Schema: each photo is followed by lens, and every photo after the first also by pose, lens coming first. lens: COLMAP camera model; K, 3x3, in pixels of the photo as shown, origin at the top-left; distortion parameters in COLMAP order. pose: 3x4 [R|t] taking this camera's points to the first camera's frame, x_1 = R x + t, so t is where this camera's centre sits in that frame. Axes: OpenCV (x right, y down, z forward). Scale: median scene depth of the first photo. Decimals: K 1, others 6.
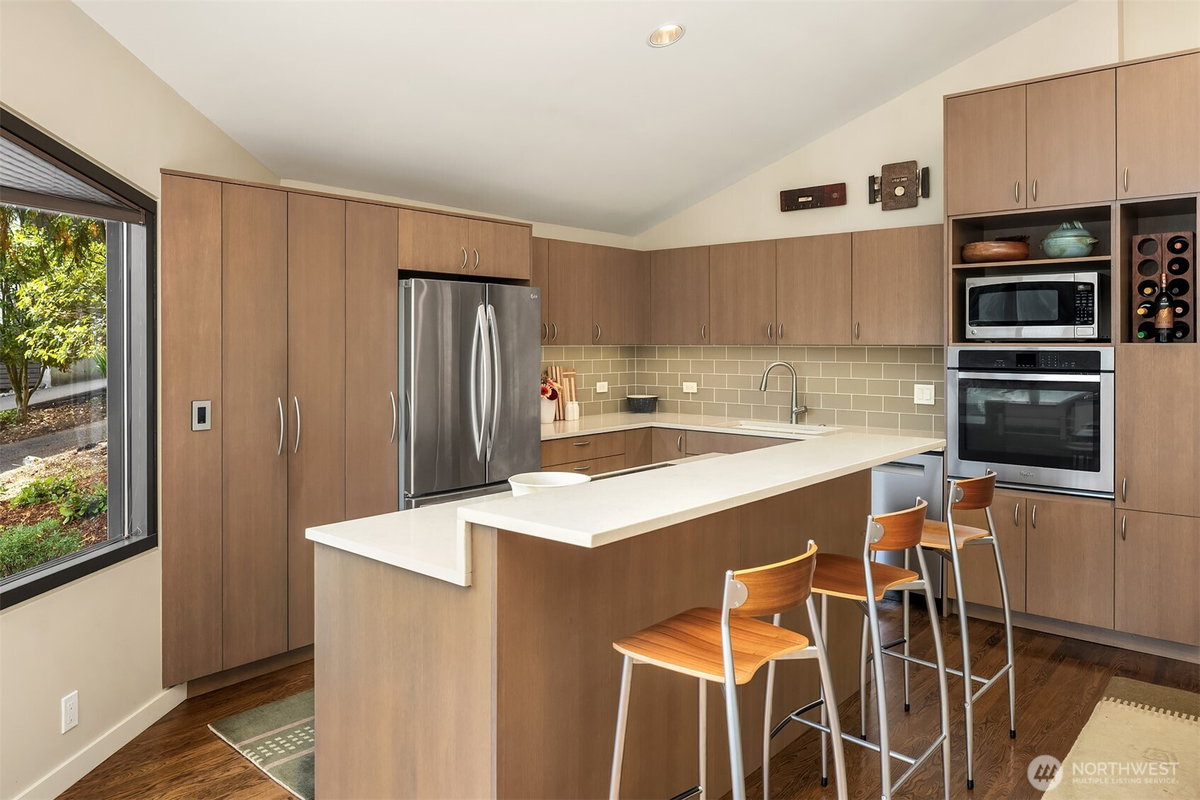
lens RADIAL K [[828.4, 0, 578.7], [0, 828.4, 342.0], [0, 0, 1]] dist [-0.010810, -0.000122]
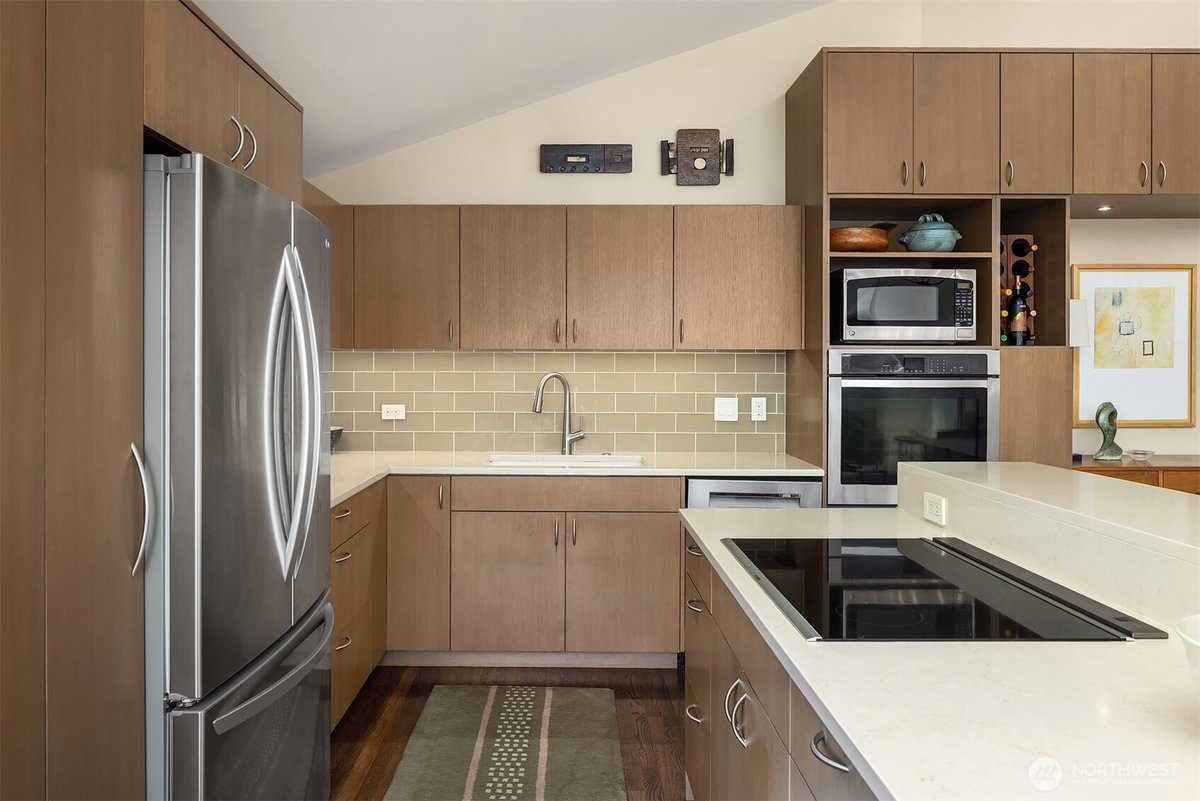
lens RADIAL K [[828.4, 0, 539.9], [0, 828.4, 372.0], [0, 0, 1]] dist [-0.010810, -0.000122]
pose [[0.752488, -0.003071, 0.658599, -0.324043], [-0.002637, 0.999967, 0.007676, 0.022689], [-0.658600, -0.007513, 0.752455, 0.568112]]
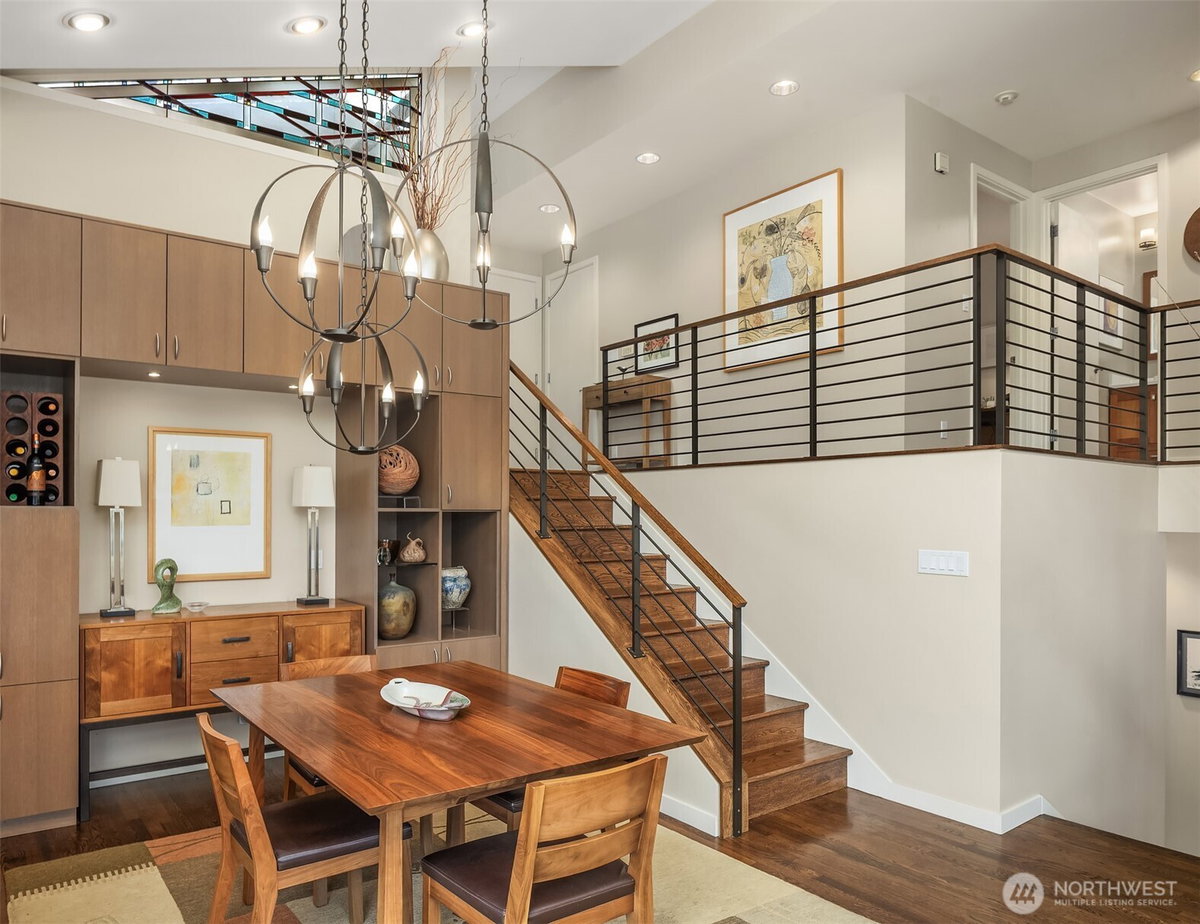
lens RADIAL K [[827.1, 0, 590.3], [0, 827.1, 513.6], [0, 0, 1]] dist [-0.004731, -0.004558]
pose [[0.200141, 0.000956, 0.979767, -0.093800], [-0.005569, 0.999984, 0.000162, 0.005541], [-0.979751, -0.005488, 0.200143, 0.152853]]
